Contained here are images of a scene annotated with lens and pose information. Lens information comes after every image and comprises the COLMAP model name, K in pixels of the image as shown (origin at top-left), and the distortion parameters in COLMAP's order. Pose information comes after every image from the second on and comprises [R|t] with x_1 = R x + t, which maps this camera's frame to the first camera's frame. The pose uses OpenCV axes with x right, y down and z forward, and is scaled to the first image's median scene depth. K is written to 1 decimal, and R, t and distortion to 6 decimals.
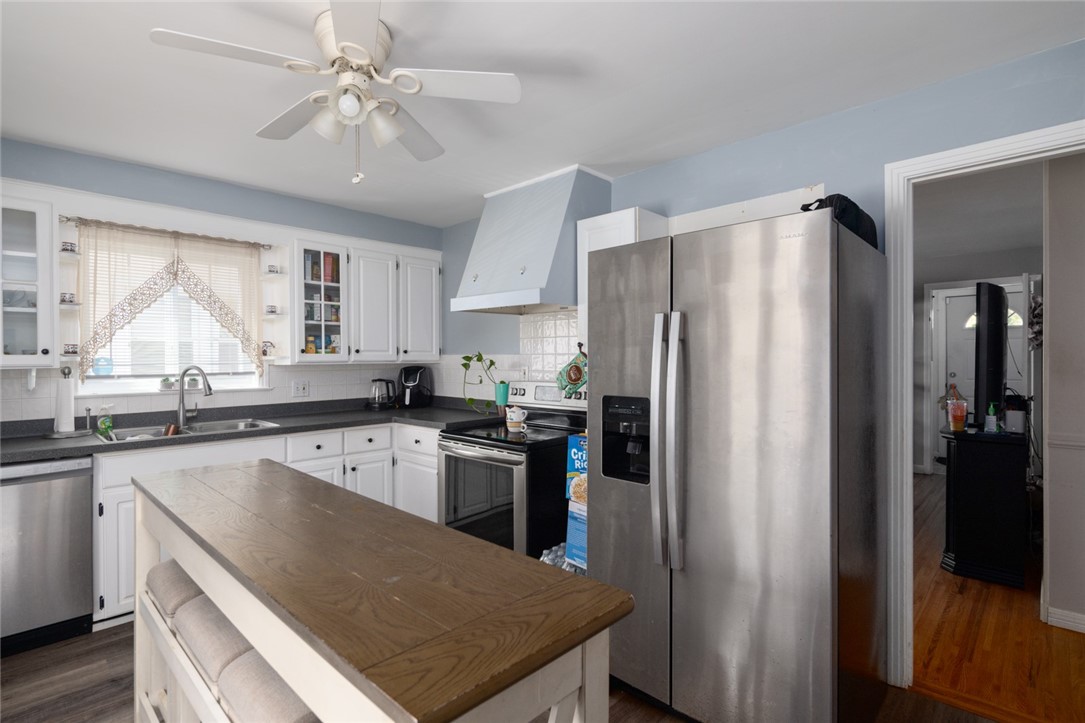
lens RADIAL K [[520.2, 0, 541.3], [0, 520.2, 364.2], [0, 0, 1]] dist [-0.002815, -0.000372]
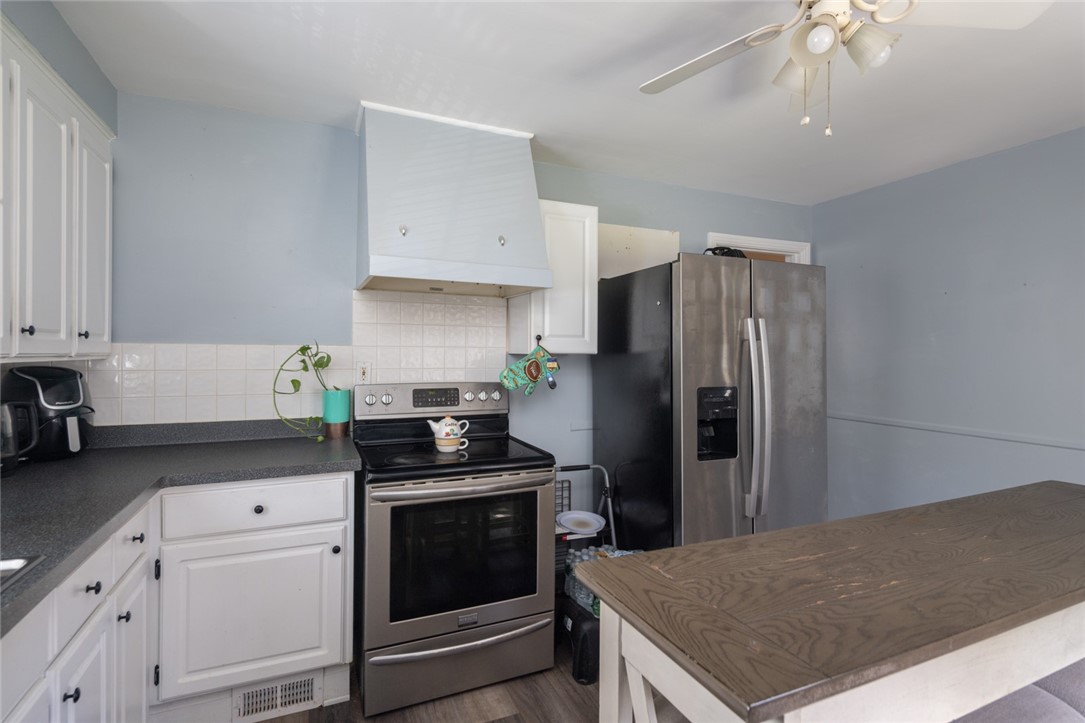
lens RADIAL K [[520.2, 0, 540.9], [0, 520.2, 354.8], [0, 0, 1]] dist [-0.002815, -0.000372]
pose [[0.386892, 0.010086, 0.922070, -0.707078], [0.006102, 0.999890, -0.013498, 0.003935], [-0.922105, 0.010849, 0.386788, 0.620279]]
